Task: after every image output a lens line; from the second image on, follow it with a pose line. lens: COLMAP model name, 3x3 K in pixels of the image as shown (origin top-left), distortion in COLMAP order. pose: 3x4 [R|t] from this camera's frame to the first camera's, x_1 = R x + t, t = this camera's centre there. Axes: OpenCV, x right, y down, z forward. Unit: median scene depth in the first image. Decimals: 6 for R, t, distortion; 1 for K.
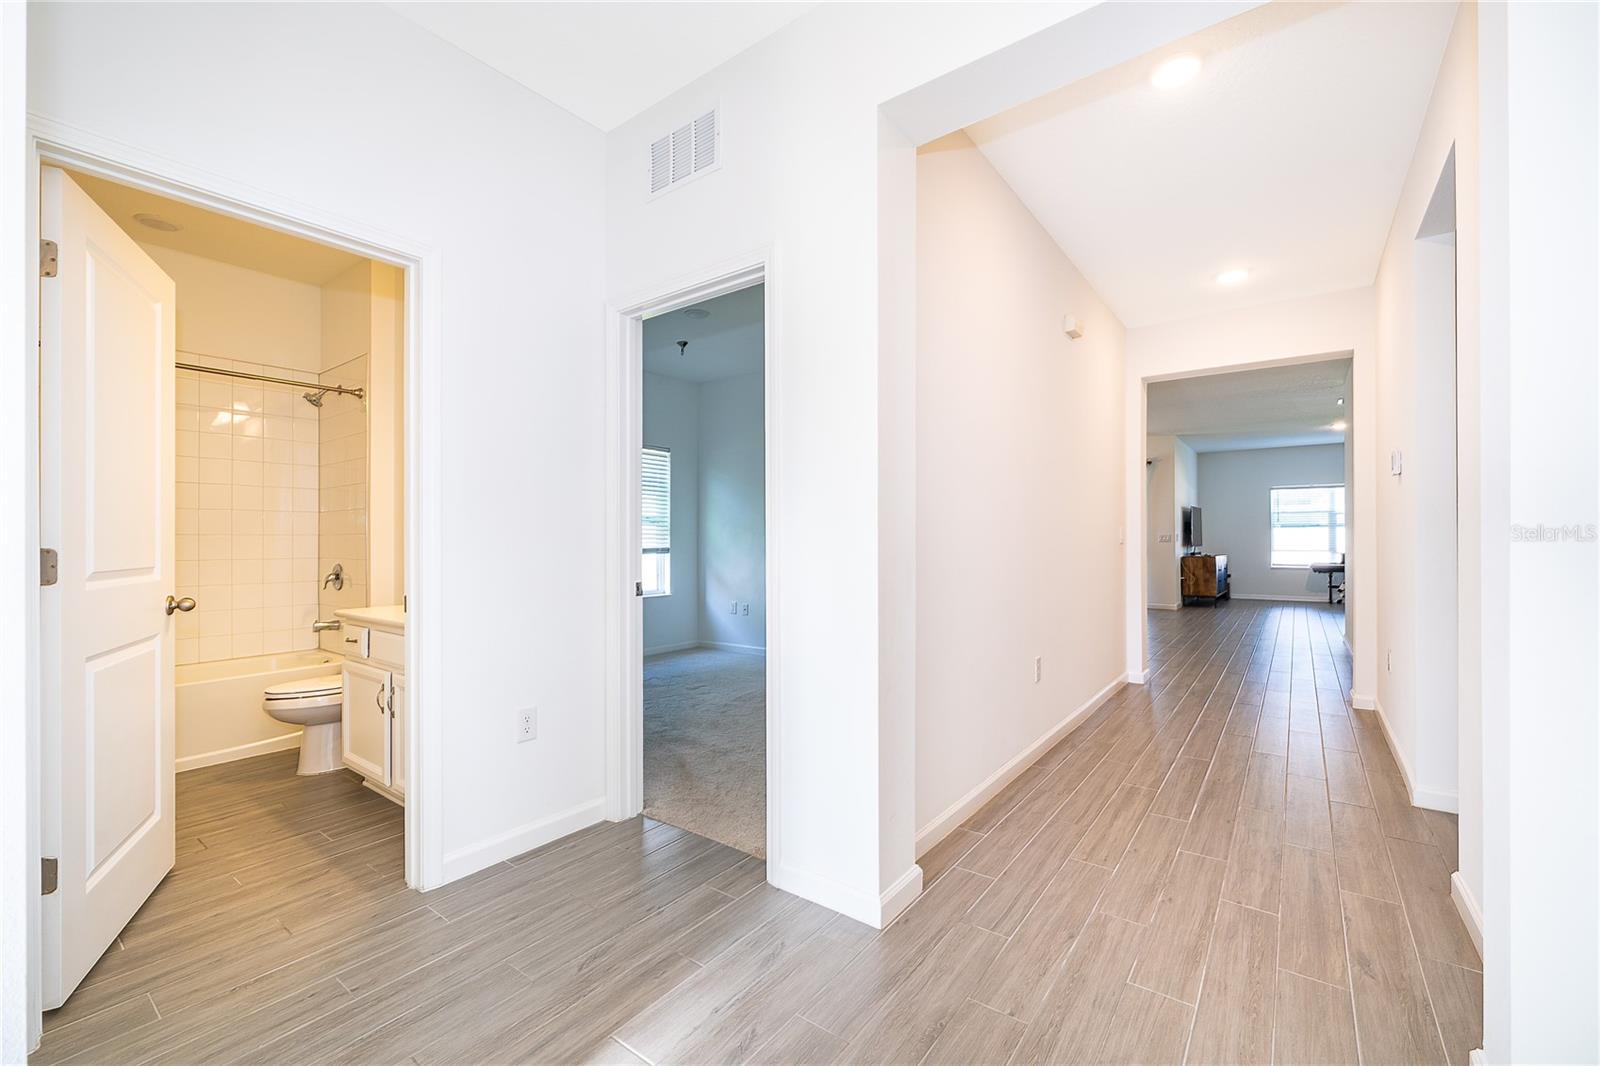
lens RADIAL K [[641.6, 0, 805.0], [0, 641.6, 542.9], [0, 0, 1]] dist [-0.001304, 0.000012]
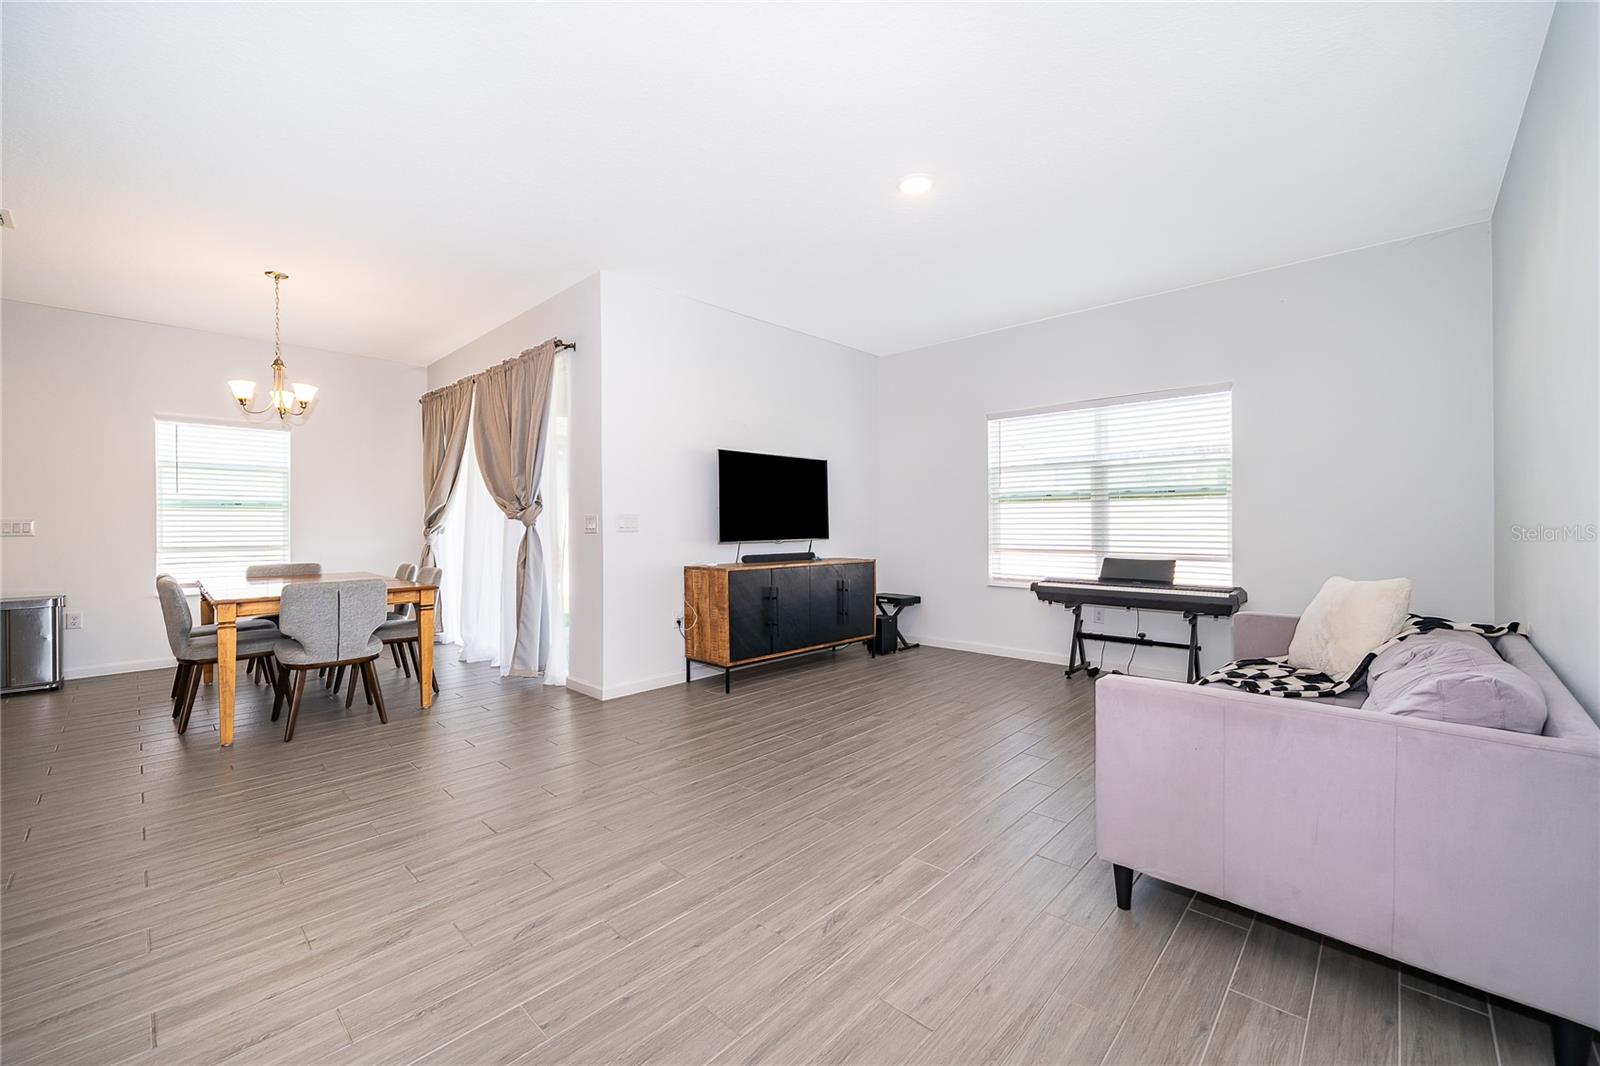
lens RADIAL K [[641.6, 0, 795.0], [0, 641.6, 521.5], [0, 0, 1]] dist [-0.001304, 0.000012]
pose [[0.995271, 0.001087, -0.097126, 0.704927], [-0.001815, 0.999971, -0.007408, -0.005348], [0.097115, 0.007549, 0.995245, 0.582839]]
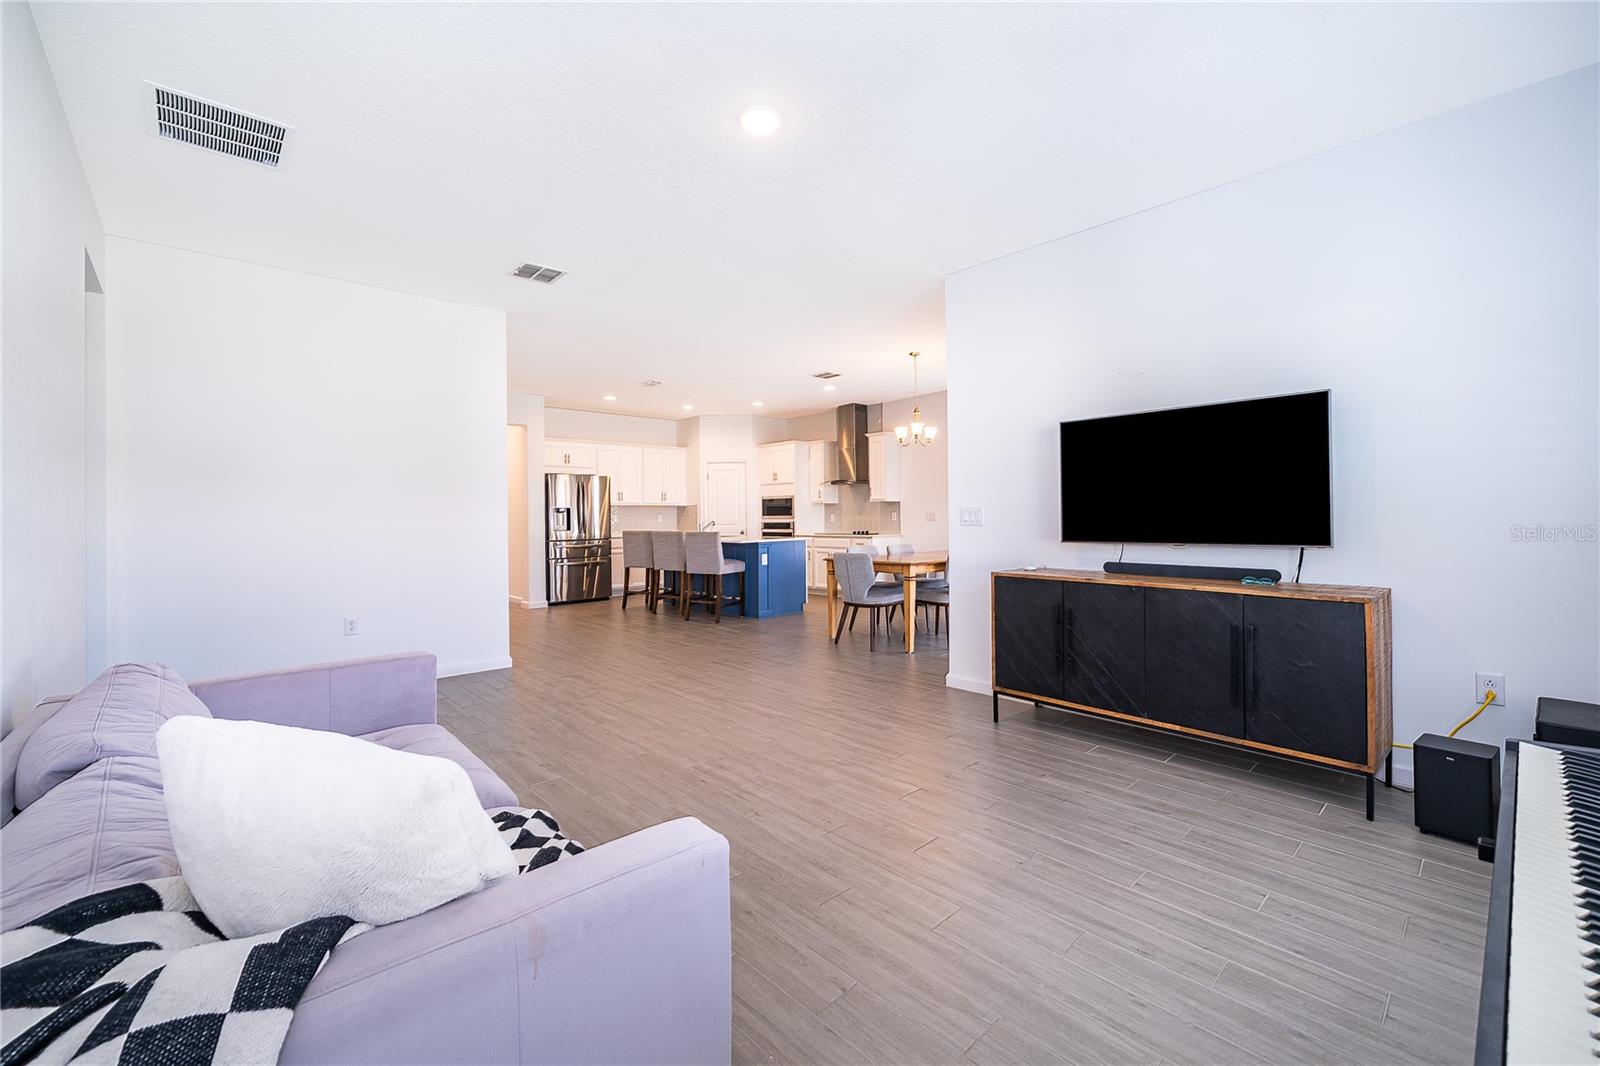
lens RADIAL K [[641.6, 0, 807.8], [0, 641.6, 528.0], [0, 0, 1]] dist [-0.001304, 0.000012]
pose [[-0.150941, 0.027379, -0.988164, 0.968371], [0.008883, 0.999614, 0.026339, -0.011721], [0.988503, -0.004802, -0.151126, 0.931275]]
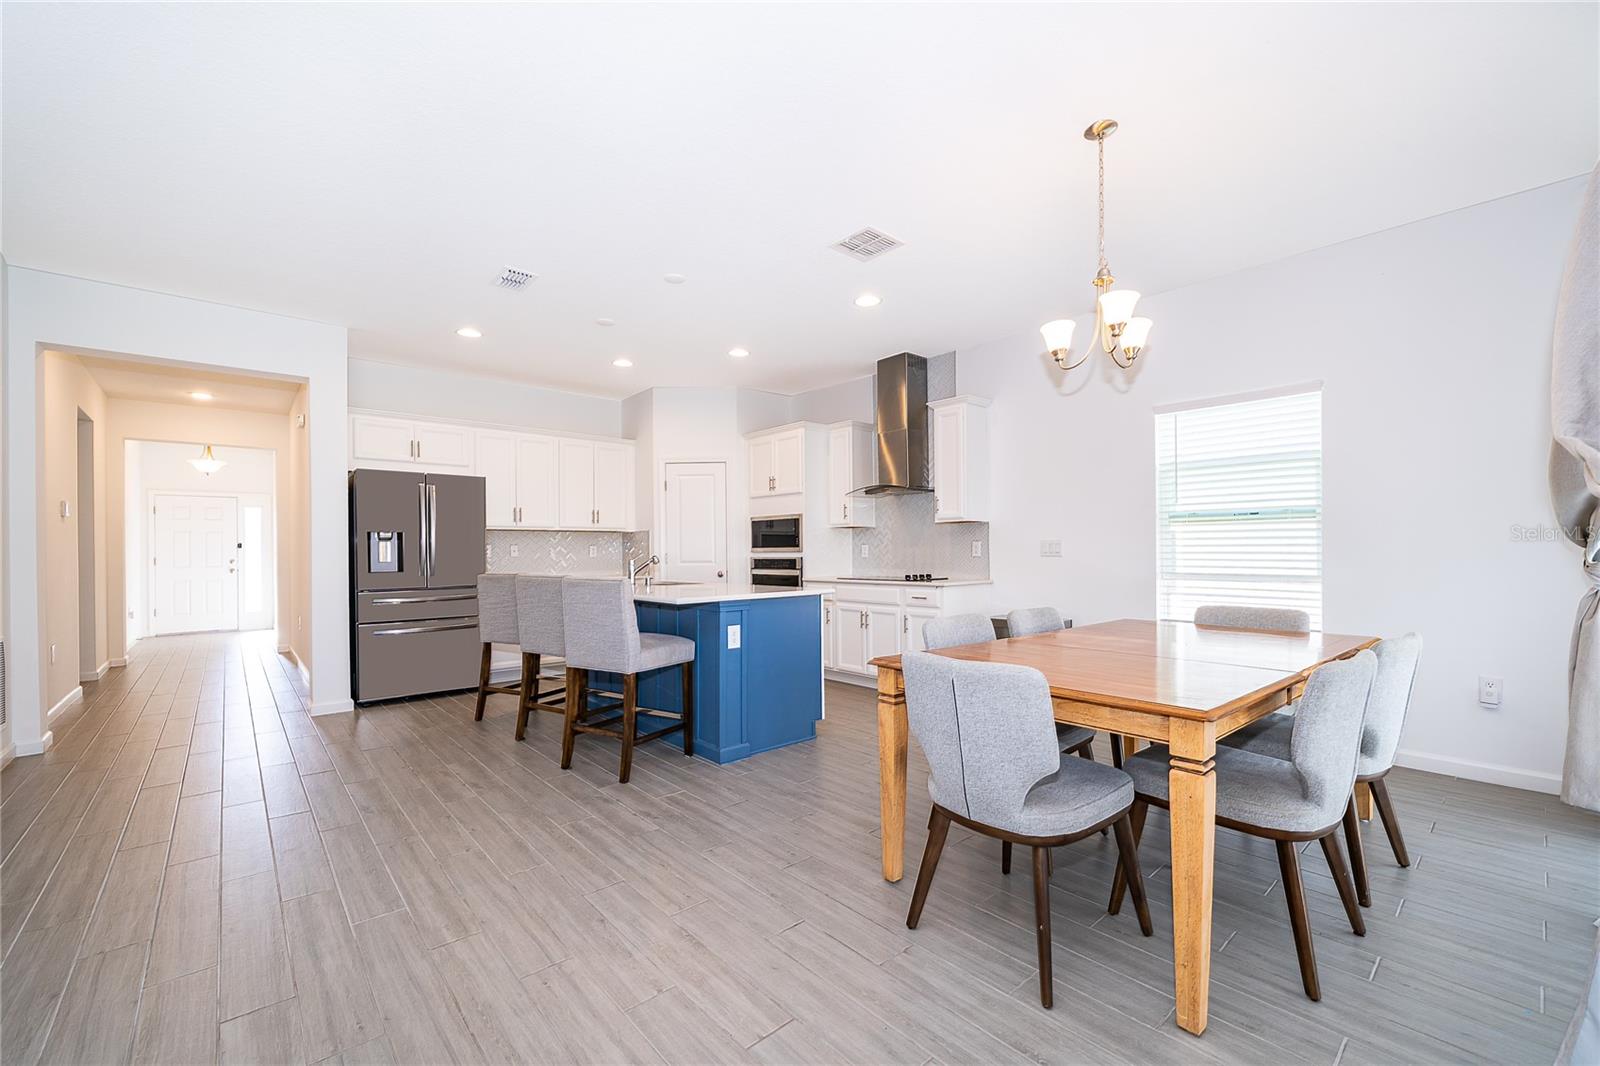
lens RADIAL K [[641.6, 0, 800.3], [0, 641.6, 559.8], [0, 0, 1]] dist [-0.001304, 0.000012]
pose [[-0.184720, 0.018097, -0.982625, 0.604911], [0.005768, 0.999833, 0.017329, -0.004091], [0.982774, -0.002467, -0.184794, 0.873313]]
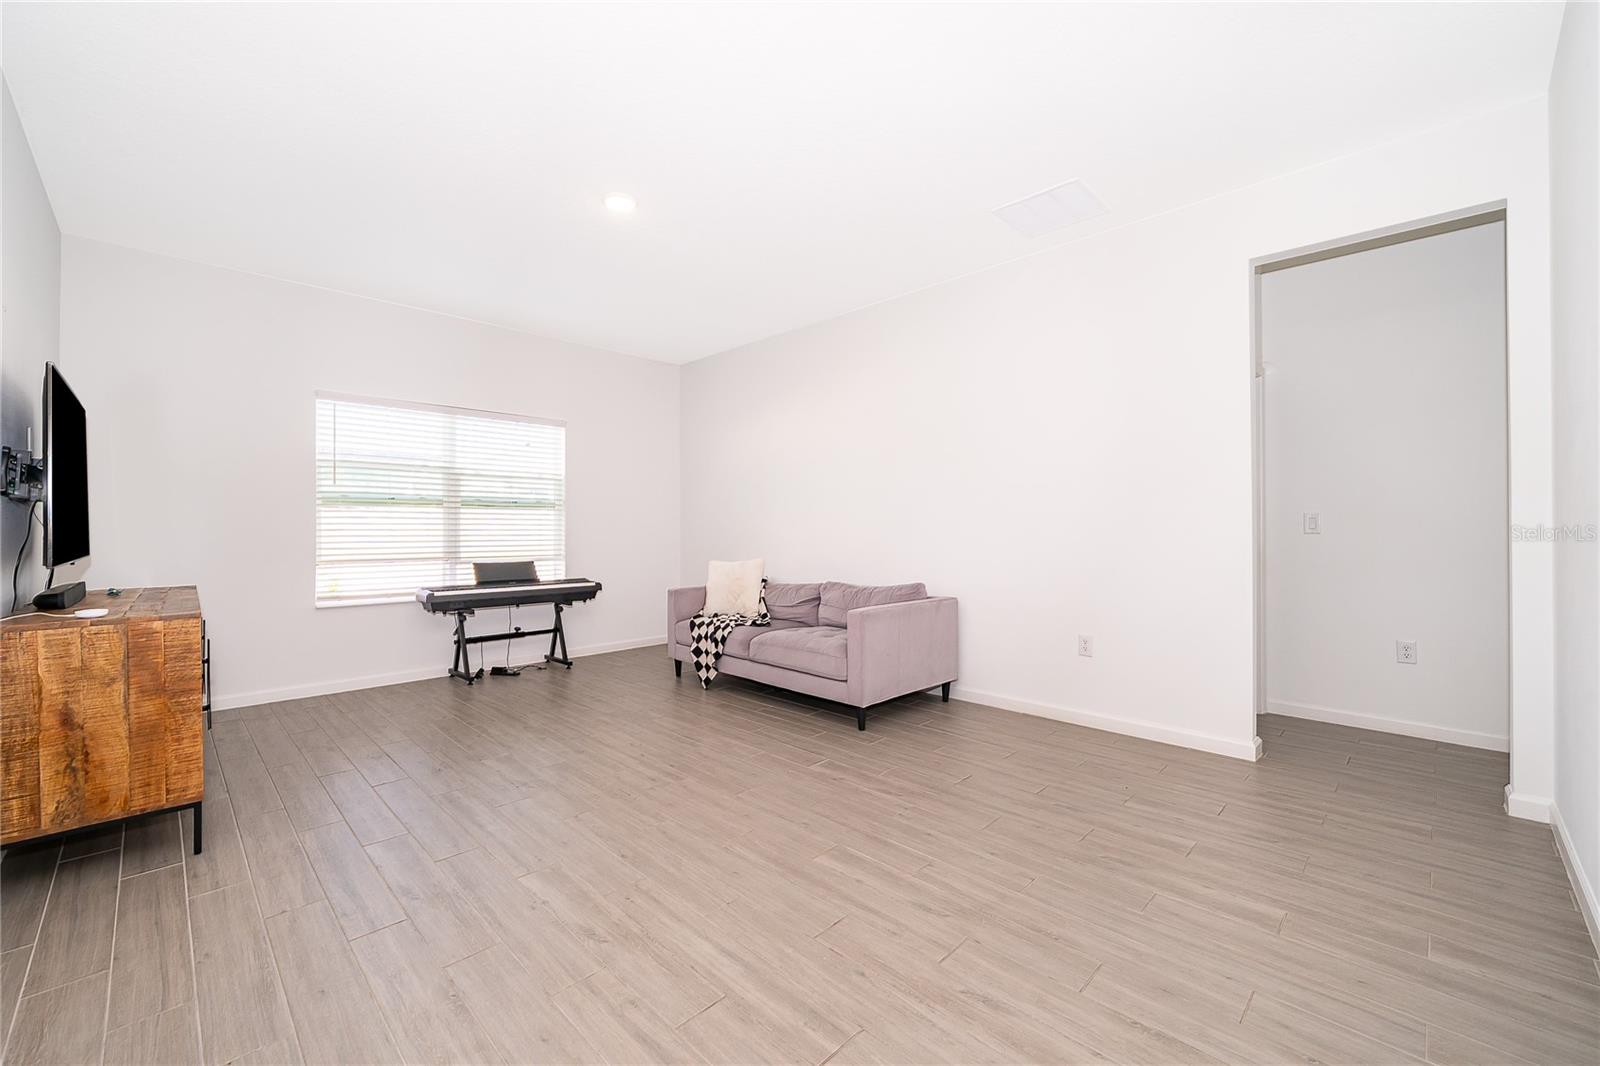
lens RADIAL K [[641.6, 0, 803.8], [0, 641.6, 528.9], [0, 0, 1]] dist [-0.001304, 0.000012]
pose [[0.119355, 0.008339, 0.992817, 0.441452], [0.003340, 0.999956, -0.008801, -0.003501], [-0.992846, 0.004366, 0.119321, 0.756273]]
